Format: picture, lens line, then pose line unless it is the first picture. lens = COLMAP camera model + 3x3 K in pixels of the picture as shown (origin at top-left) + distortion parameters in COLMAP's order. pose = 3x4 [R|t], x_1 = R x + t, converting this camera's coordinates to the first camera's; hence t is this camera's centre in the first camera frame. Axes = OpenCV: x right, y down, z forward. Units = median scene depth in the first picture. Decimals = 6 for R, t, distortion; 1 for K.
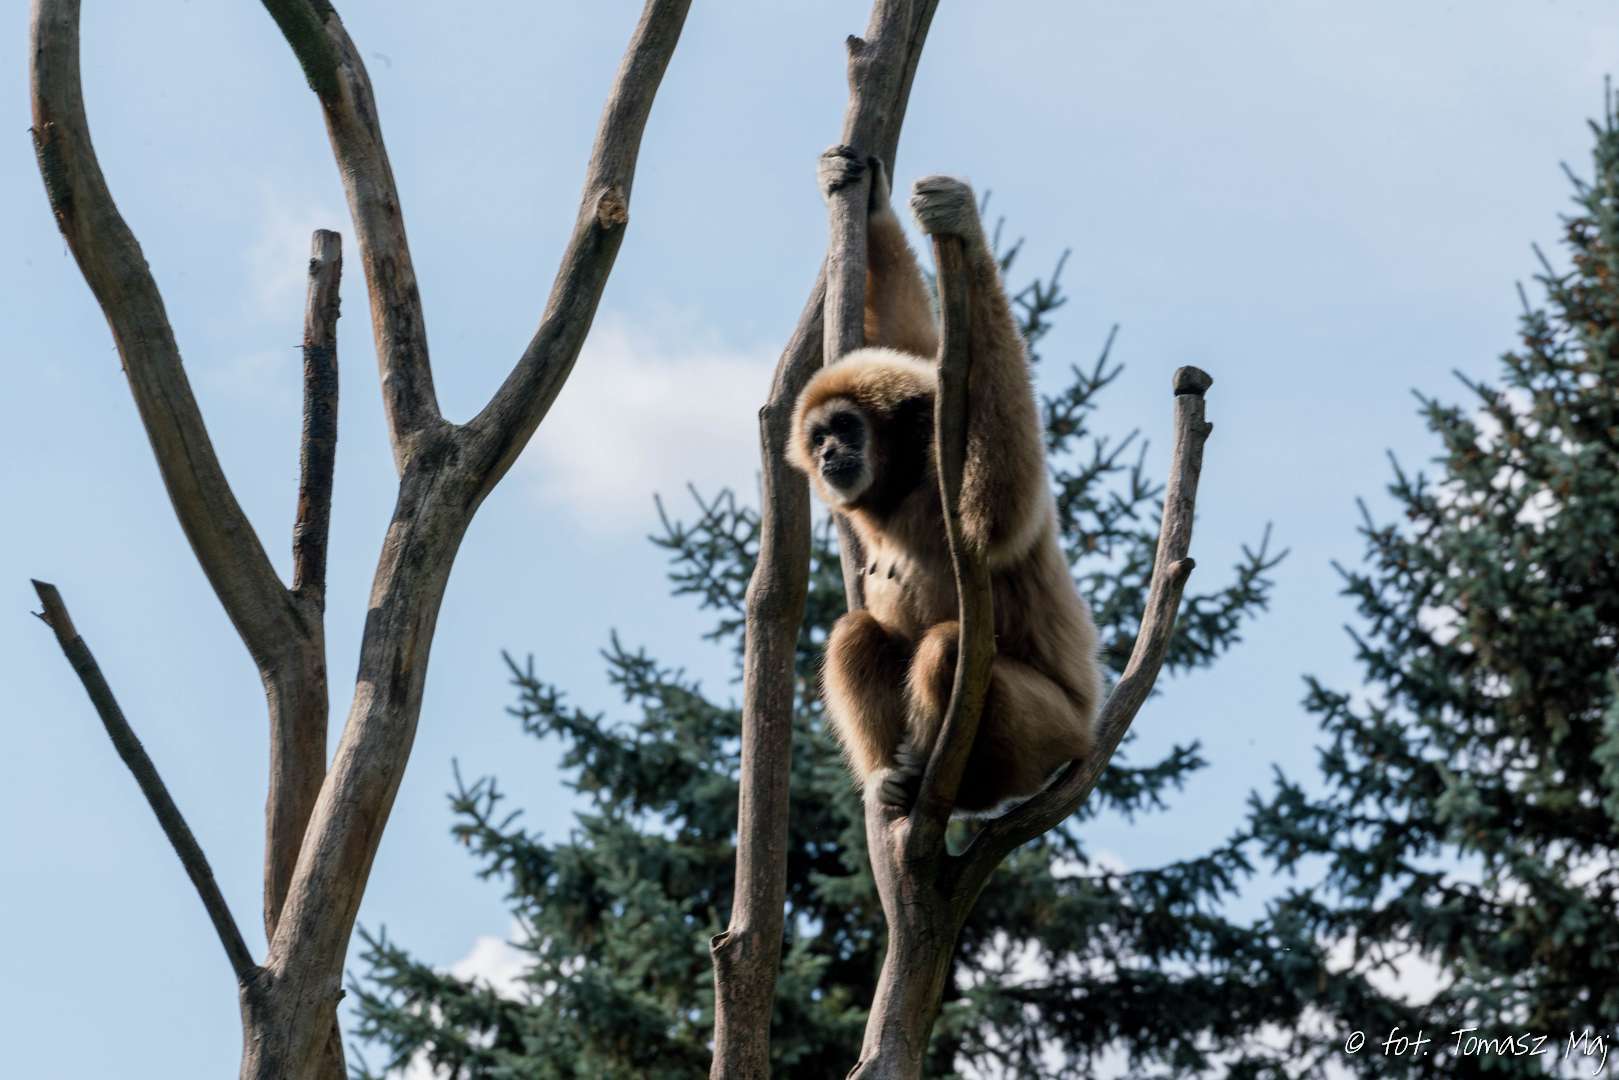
lens RADIAL K [[9355.3, 0, 809.5], [0, 9355.3, 540.0], [0, 0, 1]] dist [0.212055, 10.044481]
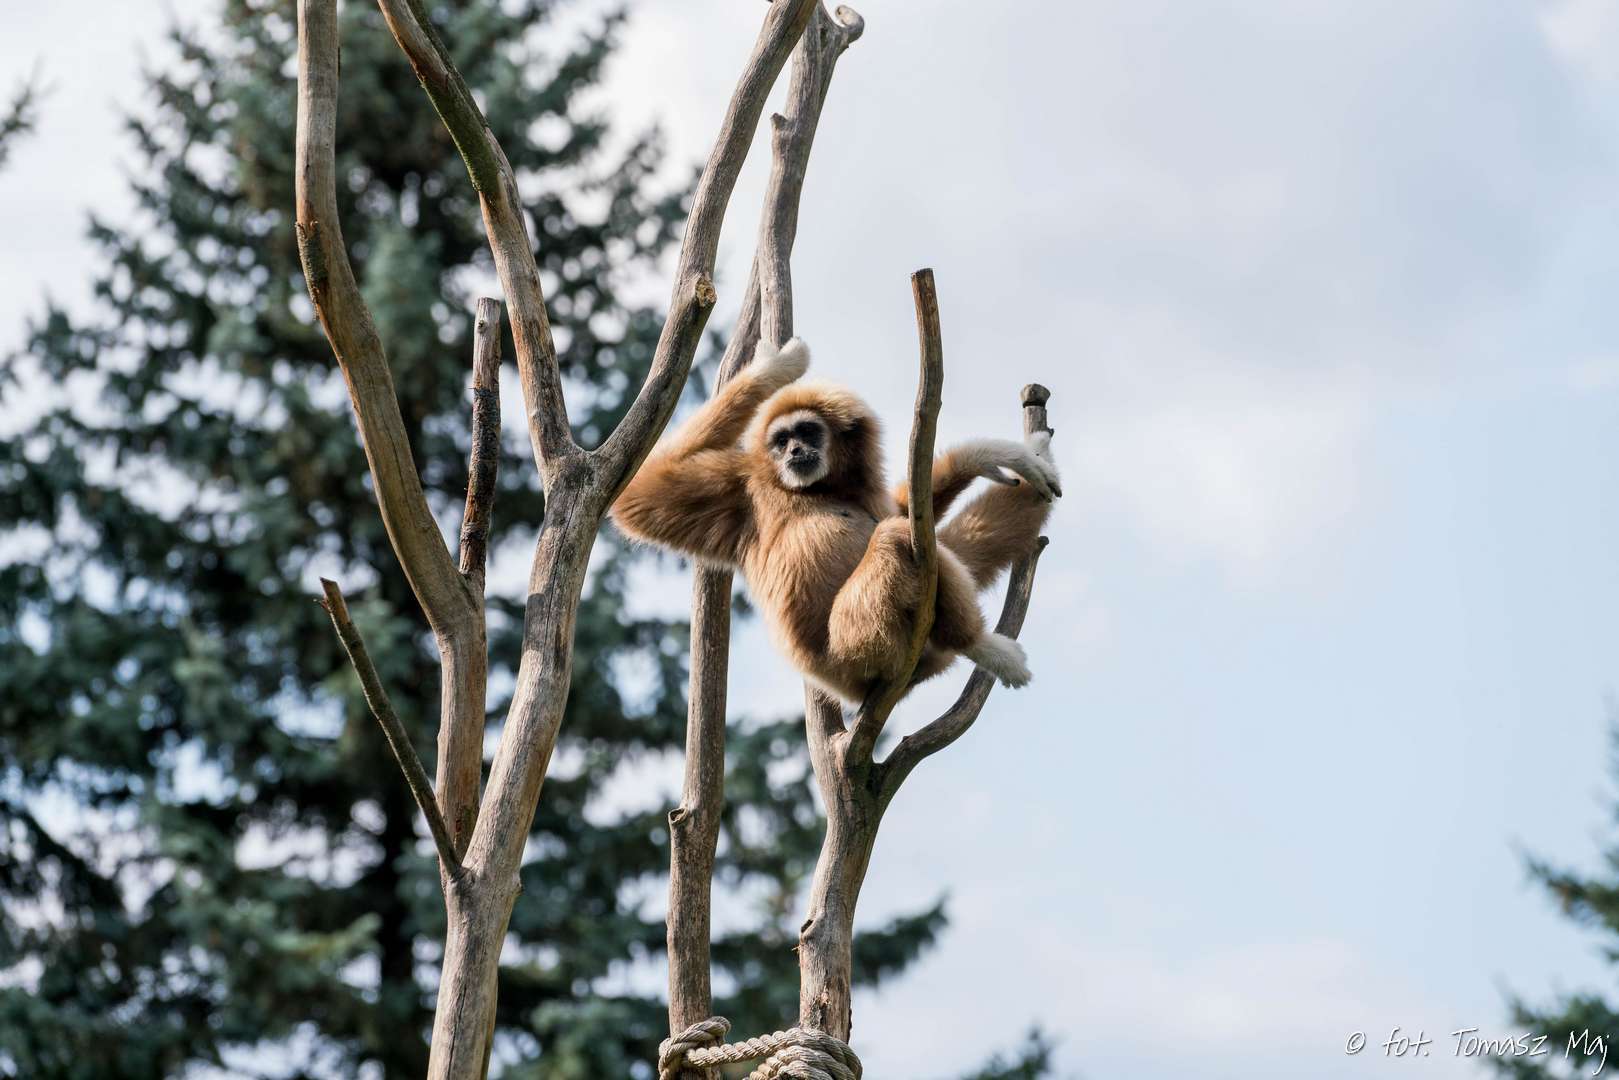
lens RADIAL K [[9355.3, 0, 809.5], [0, 9355.3, 540.0], [0, 0, 1]] dist [0.212055, 10.044481]
pose [[0.983650, 0.032462, 0.177140, -0.224502], [-0.044278, 0.997020, 0.063165, -0.079076], [-0.174562, -0.069975, 0.982157, -0.285539]]
